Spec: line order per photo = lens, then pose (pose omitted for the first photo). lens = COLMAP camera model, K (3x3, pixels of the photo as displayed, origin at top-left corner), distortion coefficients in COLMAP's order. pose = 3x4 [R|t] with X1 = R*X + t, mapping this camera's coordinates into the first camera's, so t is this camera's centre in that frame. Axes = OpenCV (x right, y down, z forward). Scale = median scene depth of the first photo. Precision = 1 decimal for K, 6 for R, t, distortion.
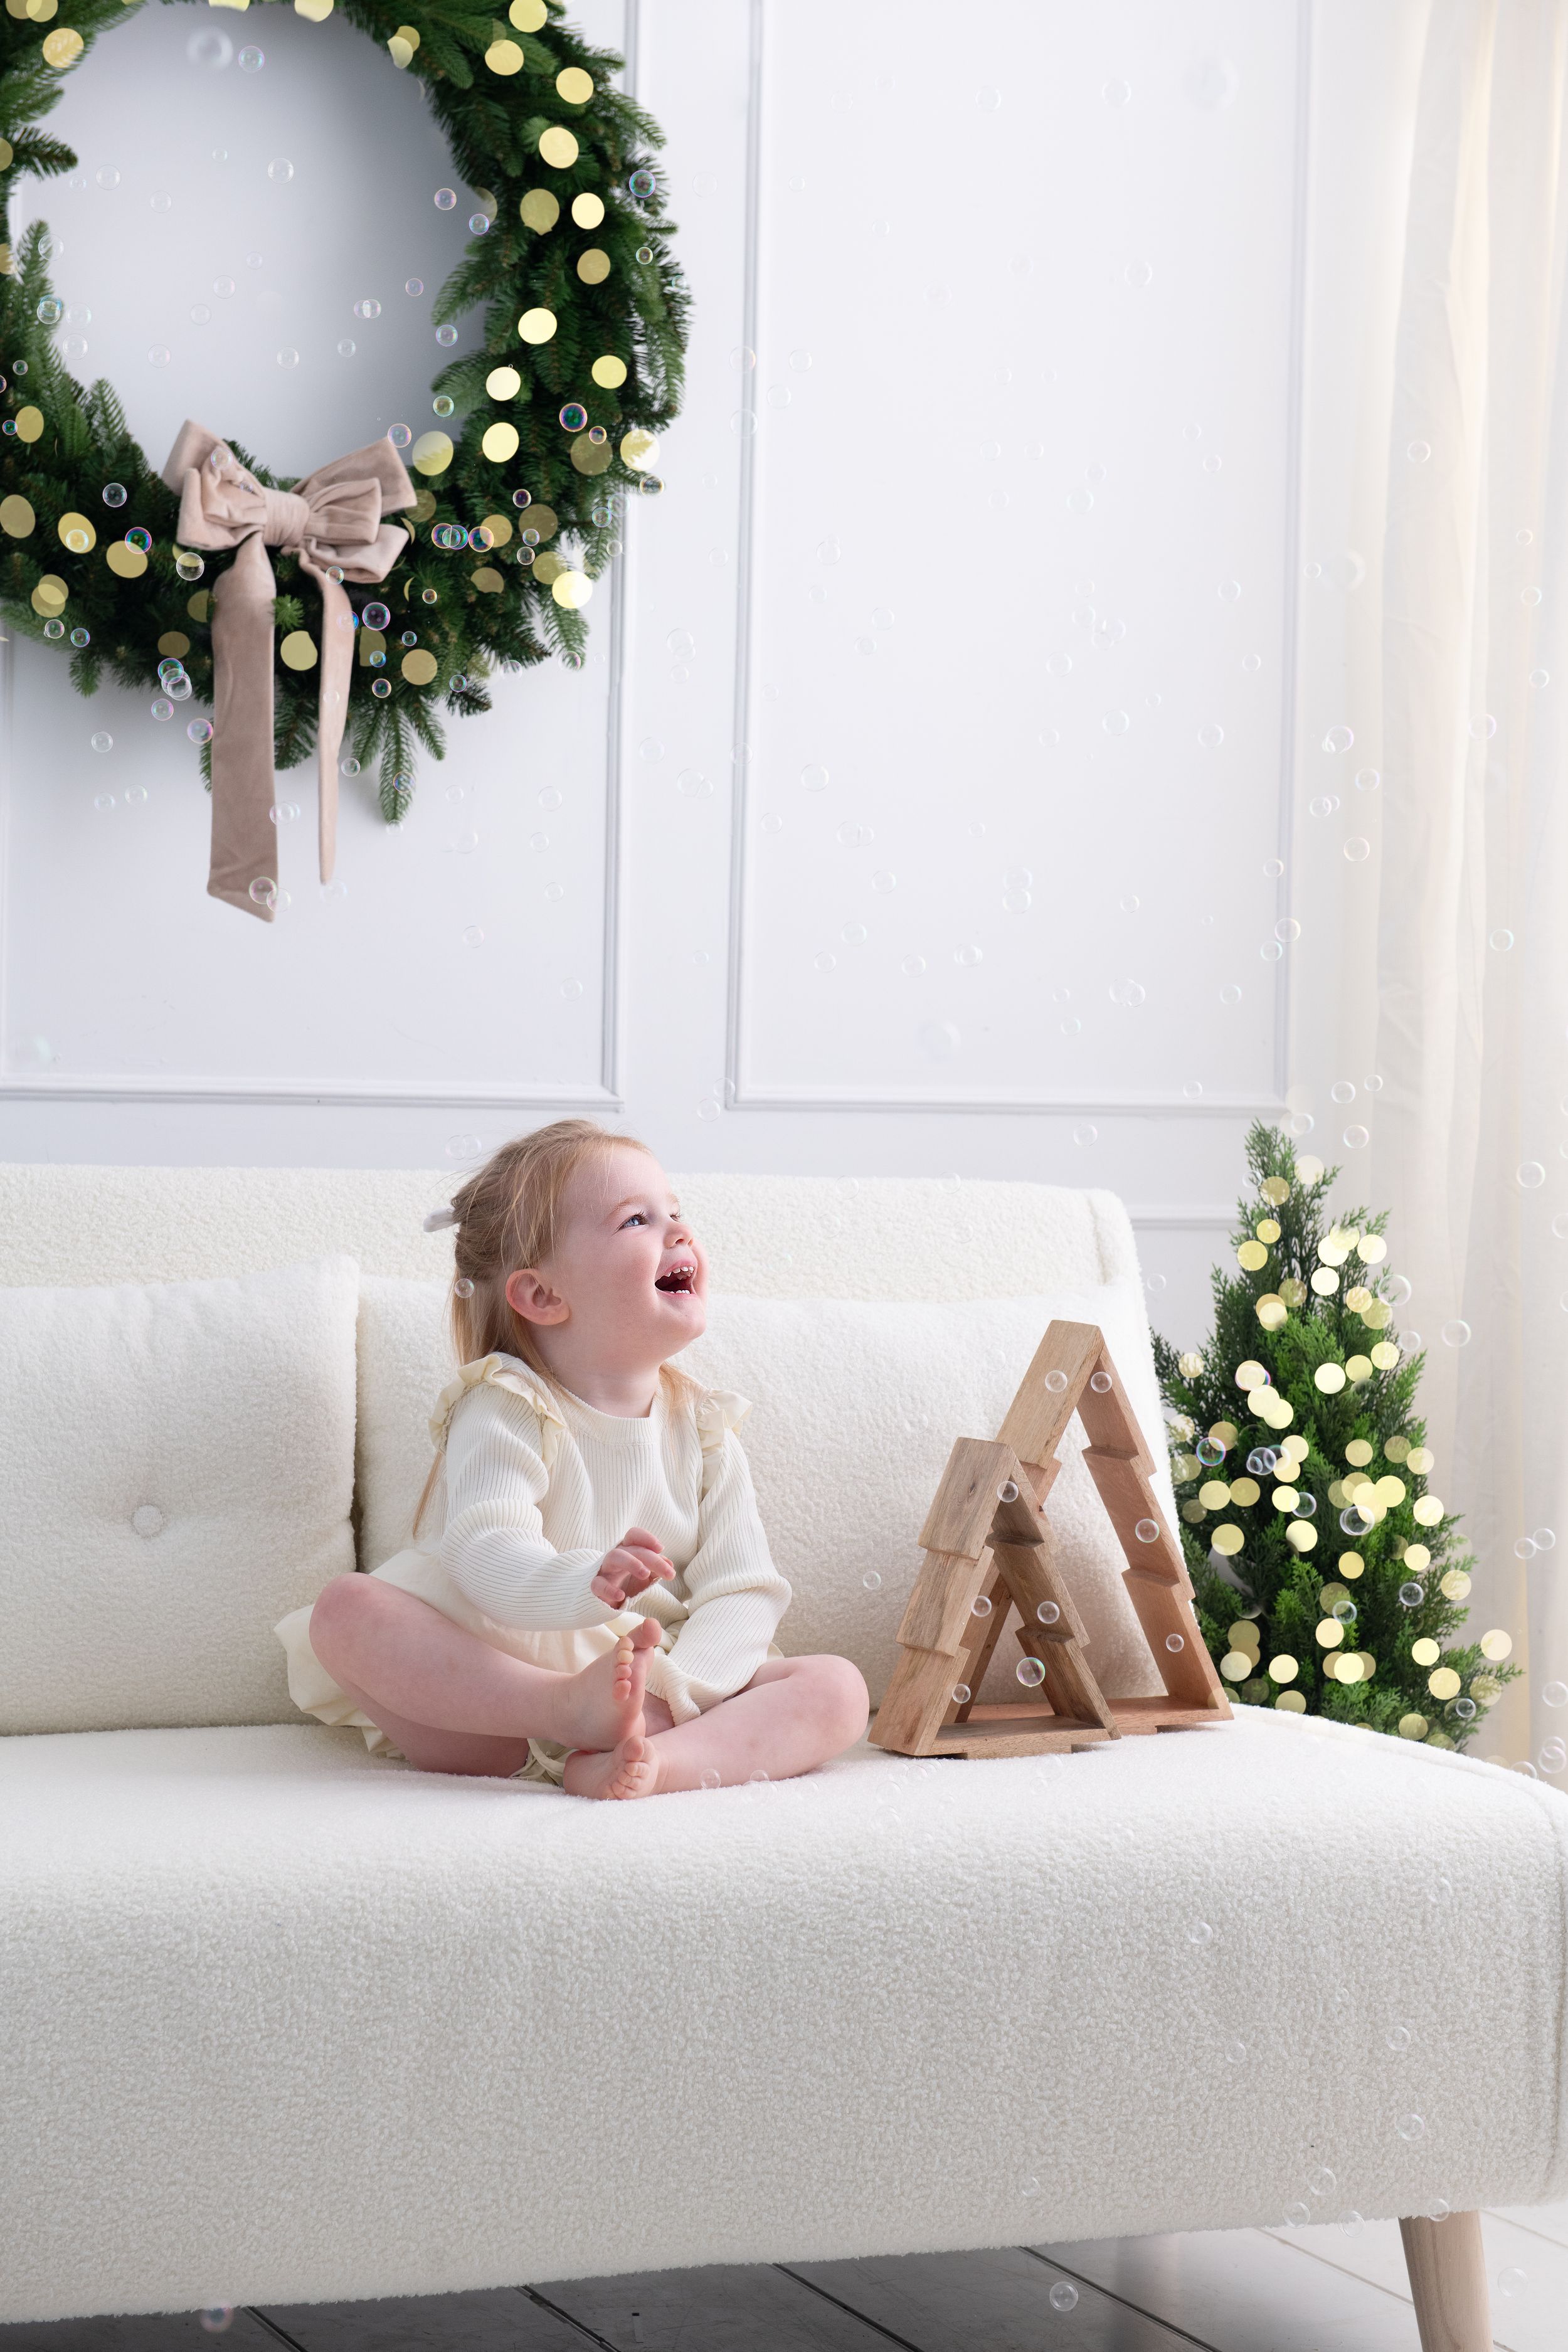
lens RADIAL K [[4567.0, 0, 784.0], [0, 4567.0, 1176.0], [0, 0, 1]] dist [0.177053, -0.409388]
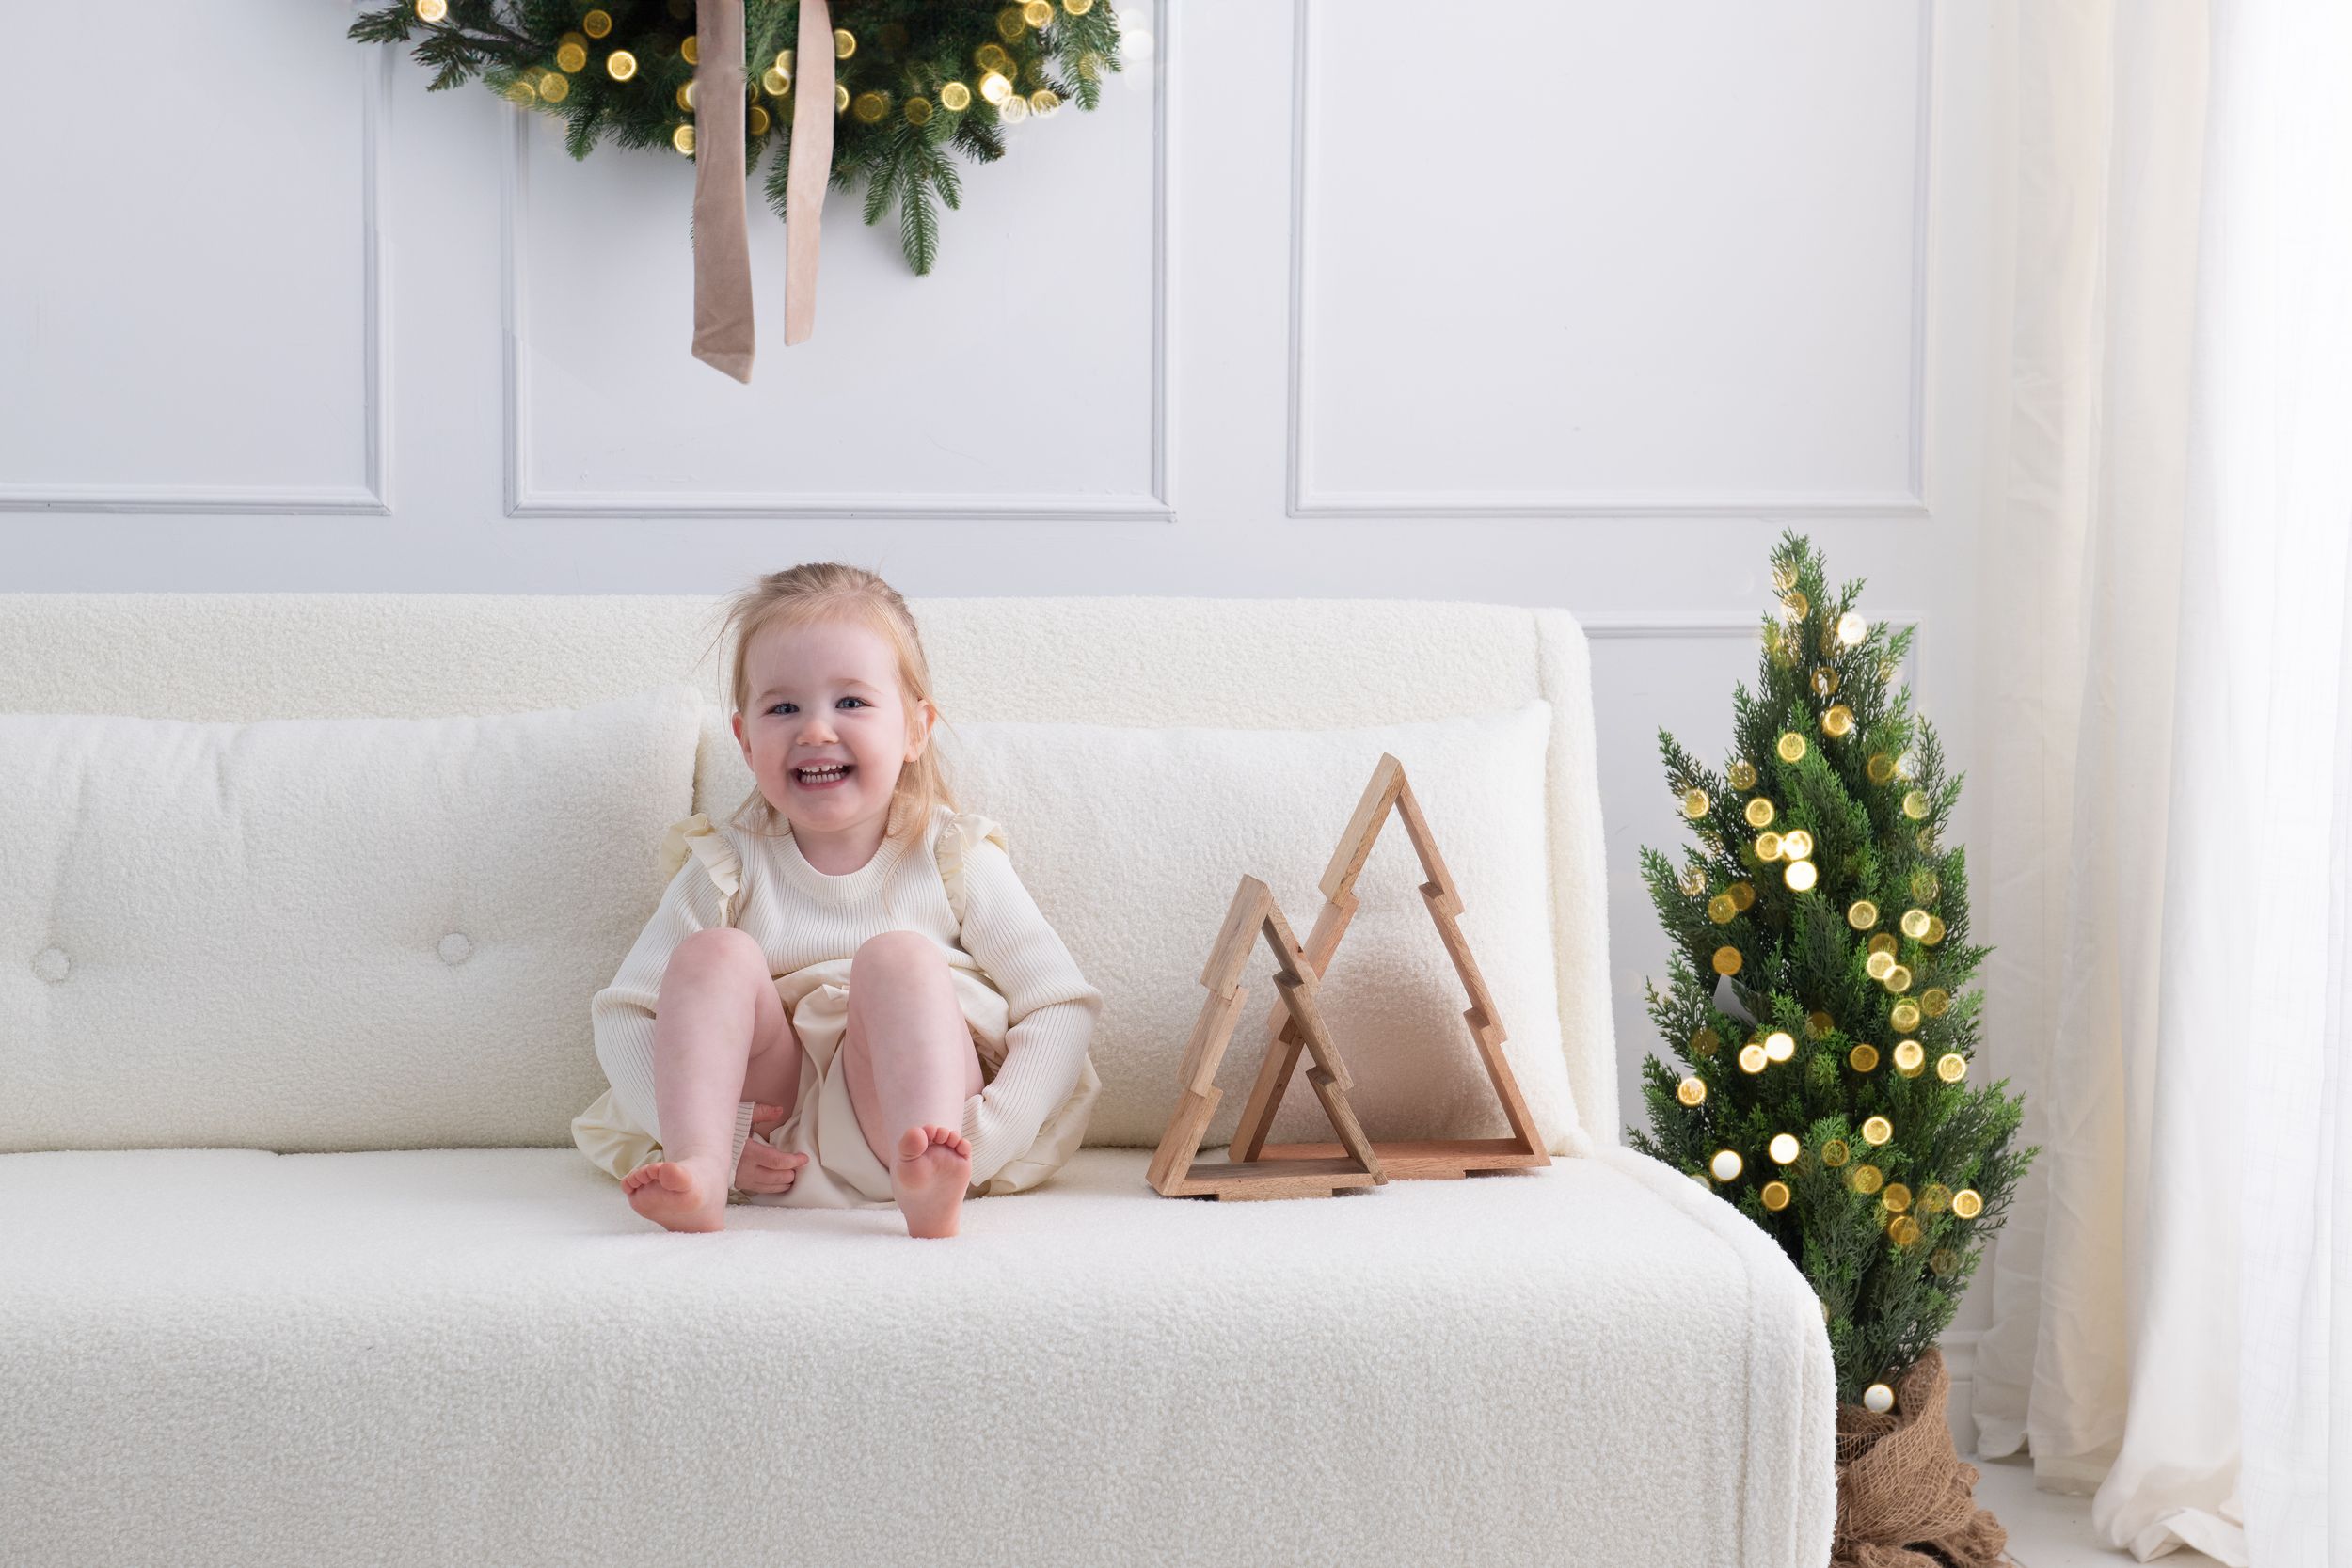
lens RADIAL K [[4811.6, 0, 1176.0], [0, 4811.6, 784.0], [0, 0, 1]] dist [0.105373, 0.400565]
pose [[0.966780, 0.007353, -0.255504, 0.324425], [0.007958, 0.998236, 0.058839, -0.026279], [0.255486, -0.058918, 0.965016, 0.000300]]
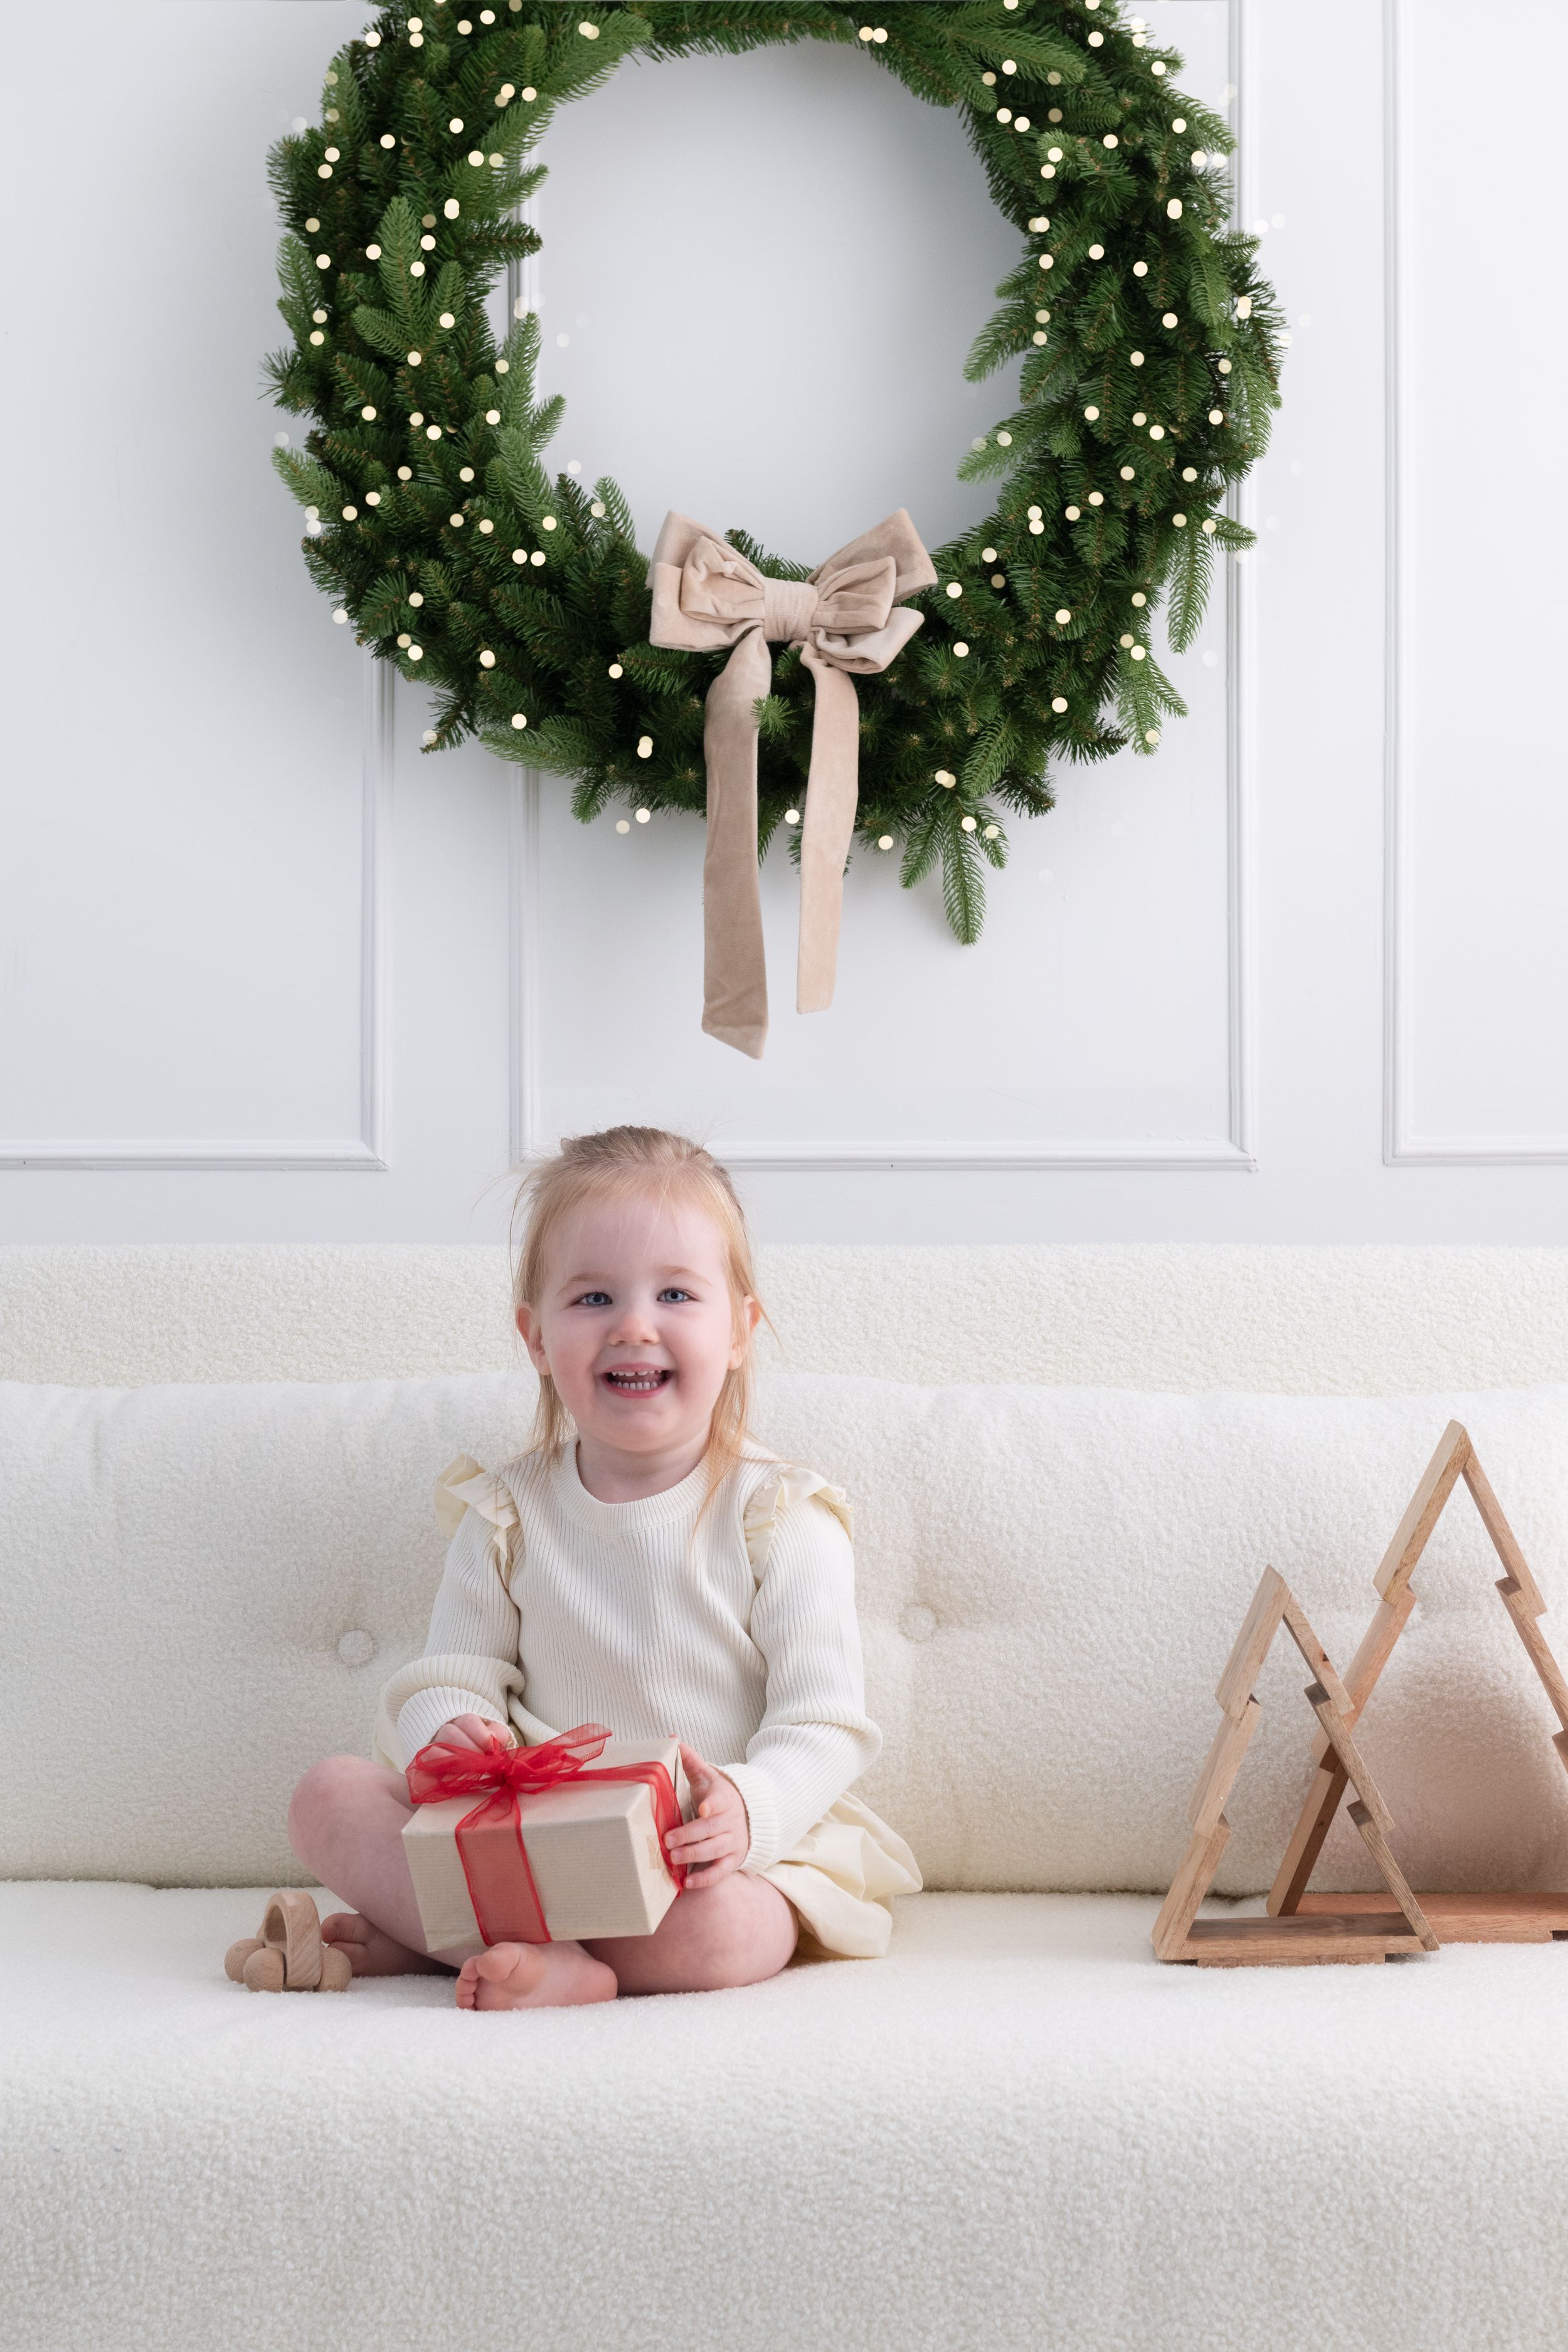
lens RADIAL K [[4351.3, 0, 831.7], [0, 4351.3, 1173.0], [0, 0, 1]] dist [0.132668, -0.653499]
pose [[0.919588, -0.020276, -0.392360, 0.306128], [0.014477, 0.999738, -0.017734, -0.000007], [0.392617, 0.010628, 0.919641, 0.289722]]
